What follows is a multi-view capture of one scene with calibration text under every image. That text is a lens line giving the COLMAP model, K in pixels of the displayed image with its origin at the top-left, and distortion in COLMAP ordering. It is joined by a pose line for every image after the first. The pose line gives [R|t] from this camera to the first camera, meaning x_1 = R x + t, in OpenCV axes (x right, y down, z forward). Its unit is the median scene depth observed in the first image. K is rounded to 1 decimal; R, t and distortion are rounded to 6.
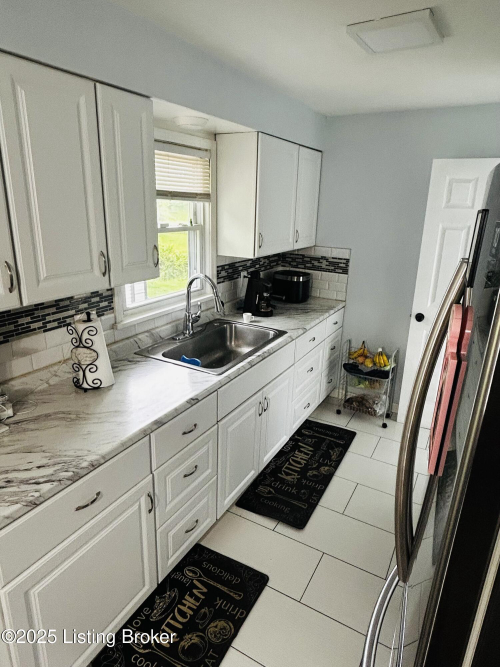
lens RADIAL K [[417.2, 0, 249.7], [0, 417.2, 330.6], [0, 0, 1]] dist [0.007489, 0.002602]
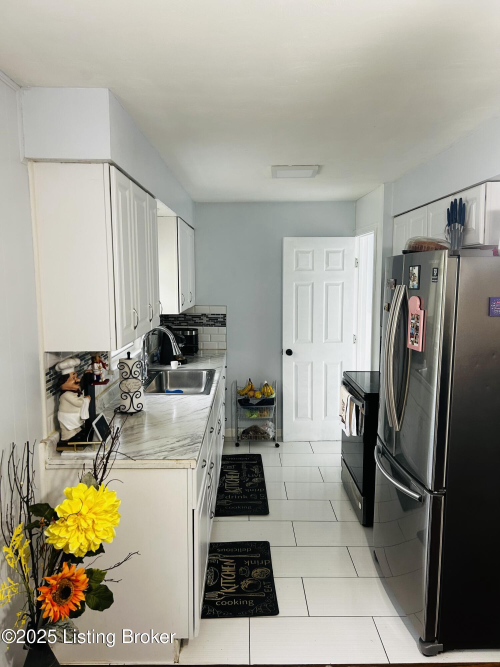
lens RADIAL K [[500.6, 0, 249.5], [0, 500.6, 335.5], [0, 0, 1]] dist [0.069996, -0.004932]
pose [[0.867758, -0.087677, 0.489192, -0.470130], [0.170535, 0.977083, -0.127384, 0.096626], [-0.466812, 0.193963, 0.862824, -0.304261]]
